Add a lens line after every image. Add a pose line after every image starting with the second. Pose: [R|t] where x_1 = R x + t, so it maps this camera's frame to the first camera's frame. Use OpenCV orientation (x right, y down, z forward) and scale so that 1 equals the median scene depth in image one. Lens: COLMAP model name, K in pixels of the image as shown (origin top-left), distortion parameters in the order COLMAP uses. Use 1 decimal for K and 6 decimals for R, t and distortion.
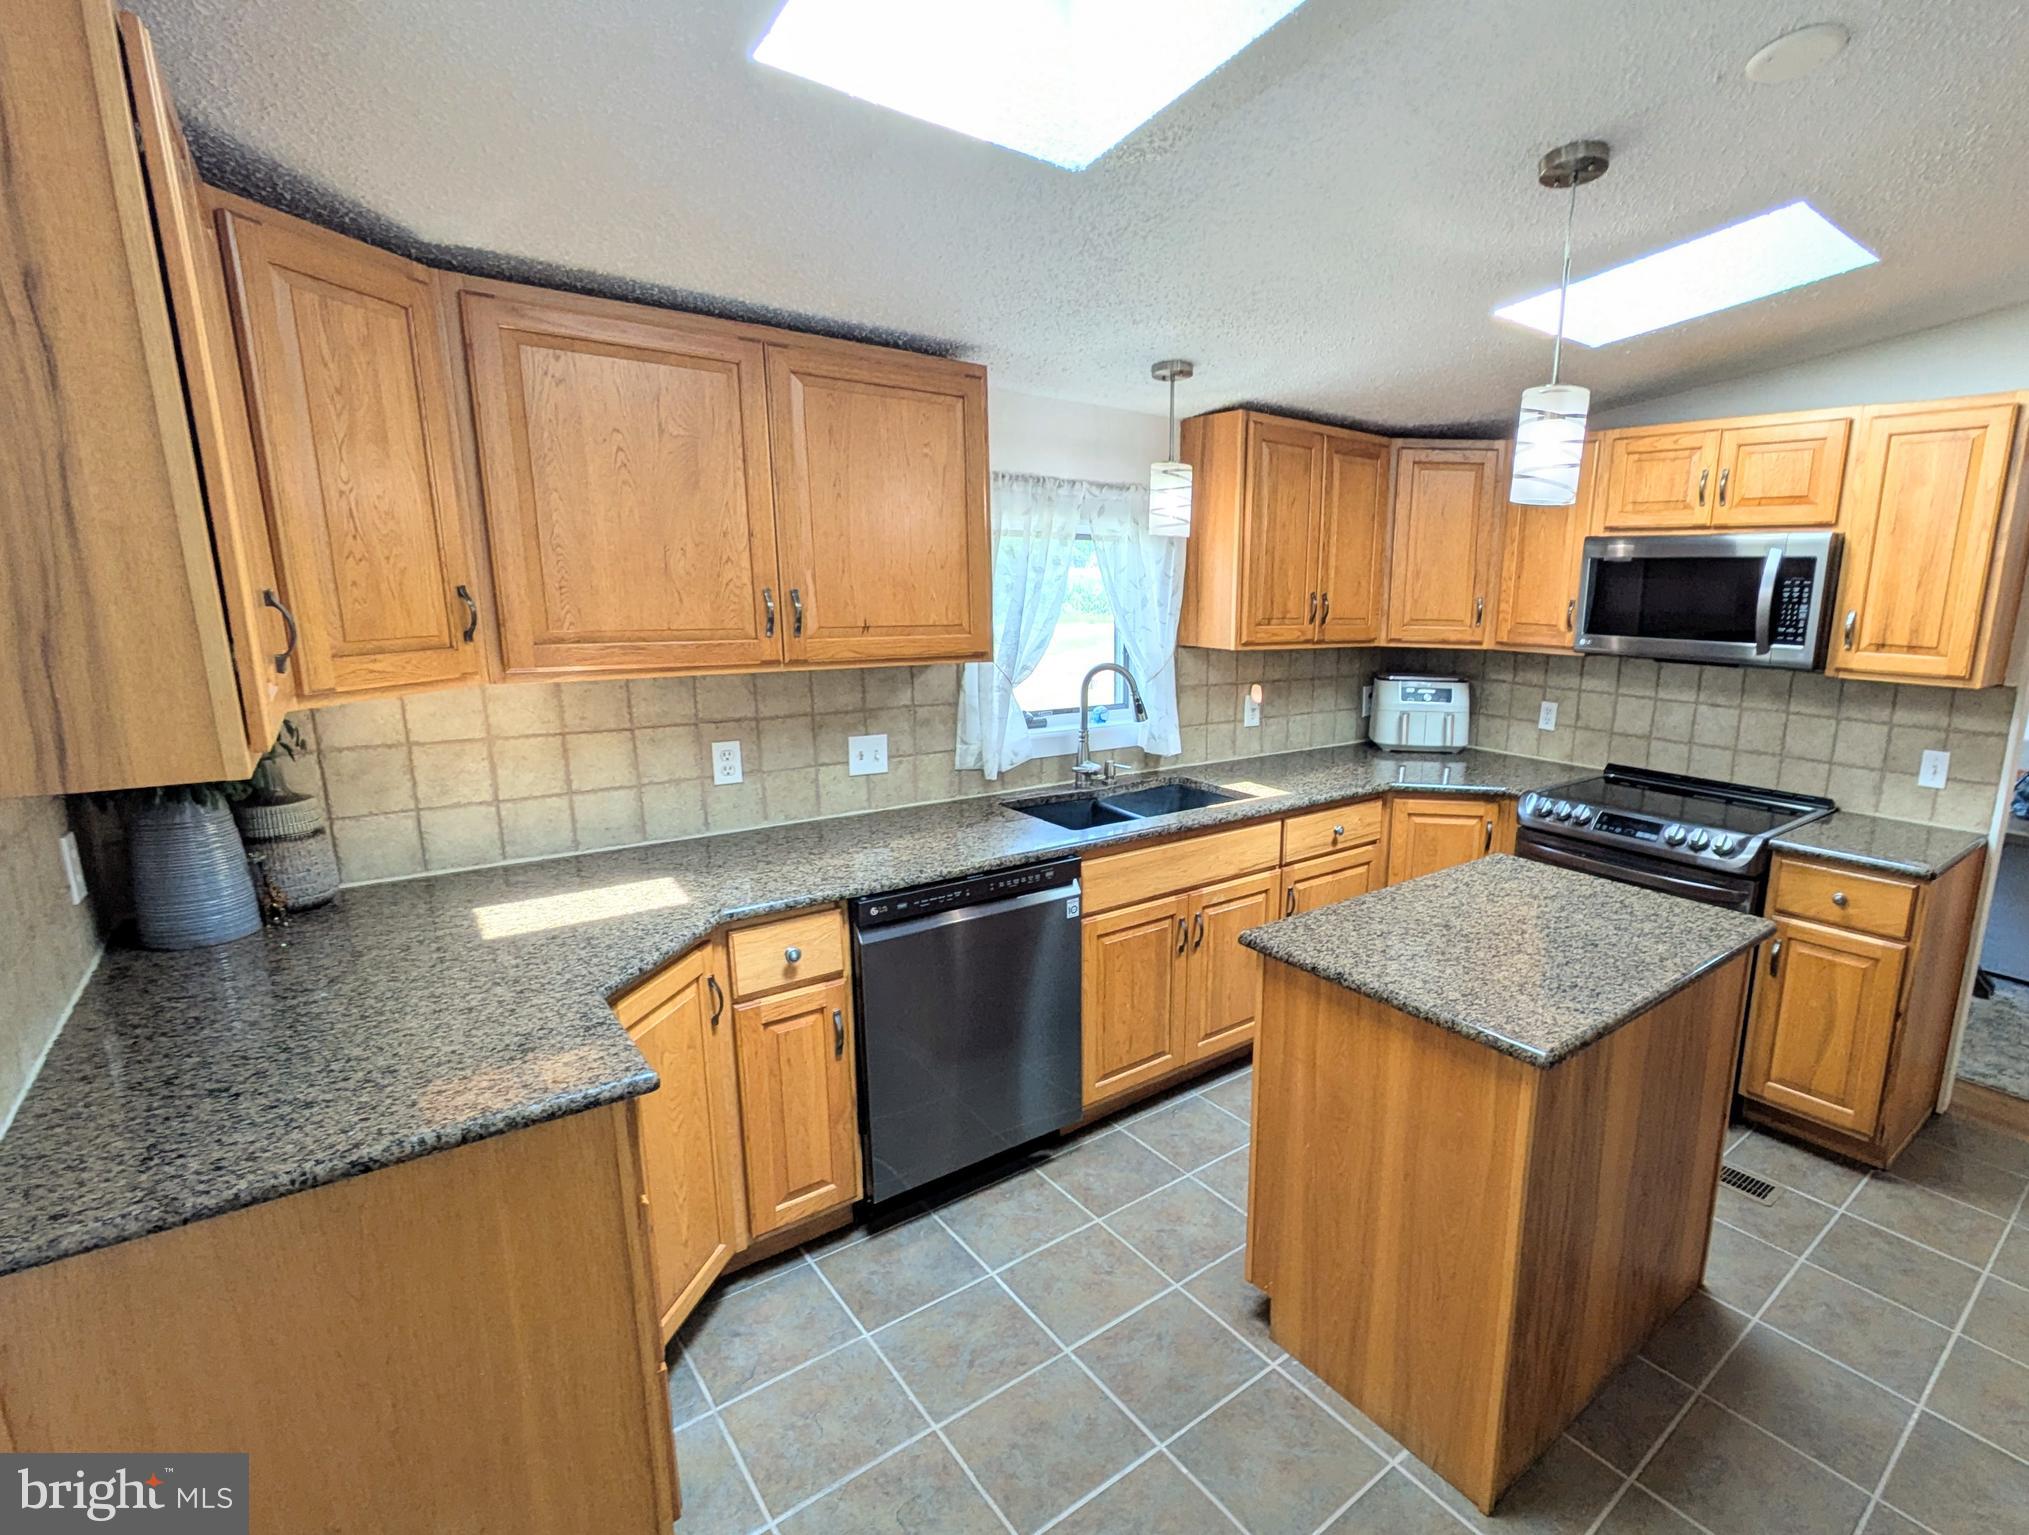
lens RADIAL K [[986.7, 0, 1188.4], [0, 986.7, 790.0], [0, 0, 1]] dist [-0.000716, -0.000035]
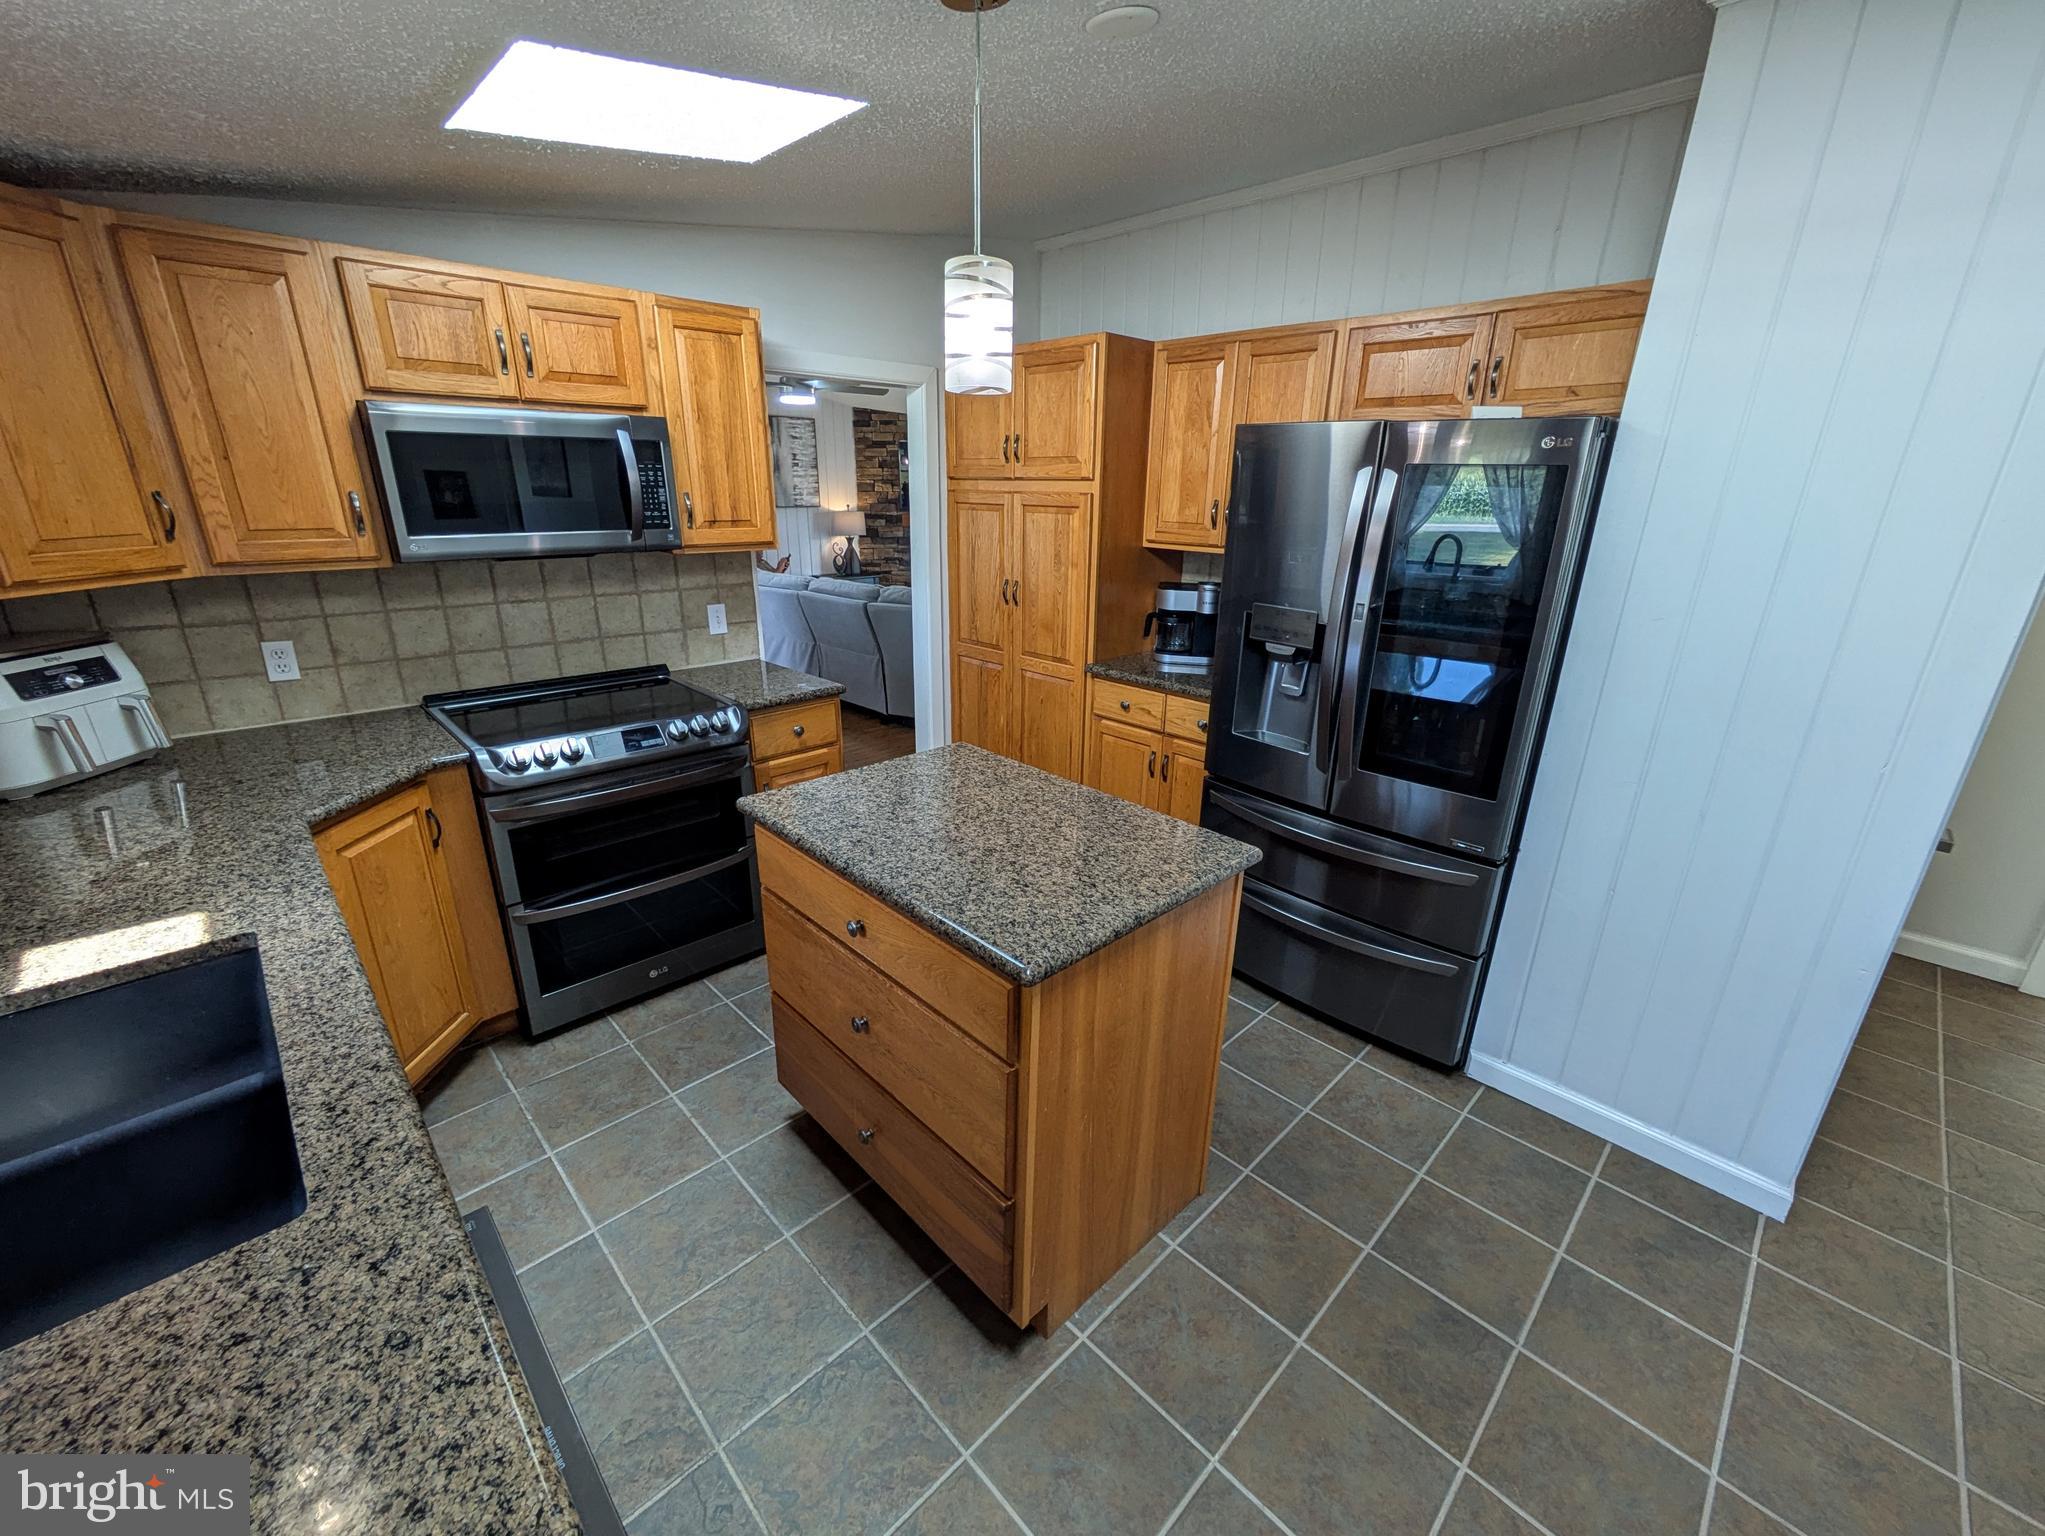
lens RADIAL K [[826.8, 0, 1022.5], [0, 826.8, 768.0], [0, 0, 1]] dist [-0.001707, 0.000791]
pose [[-0.048255, -0.352654, 0.934509, -0.327874], [0.193985, 0.914476, 0.355111, -0.152661], [-0.979817, 0.198417, 0.024282, 0.656436]]
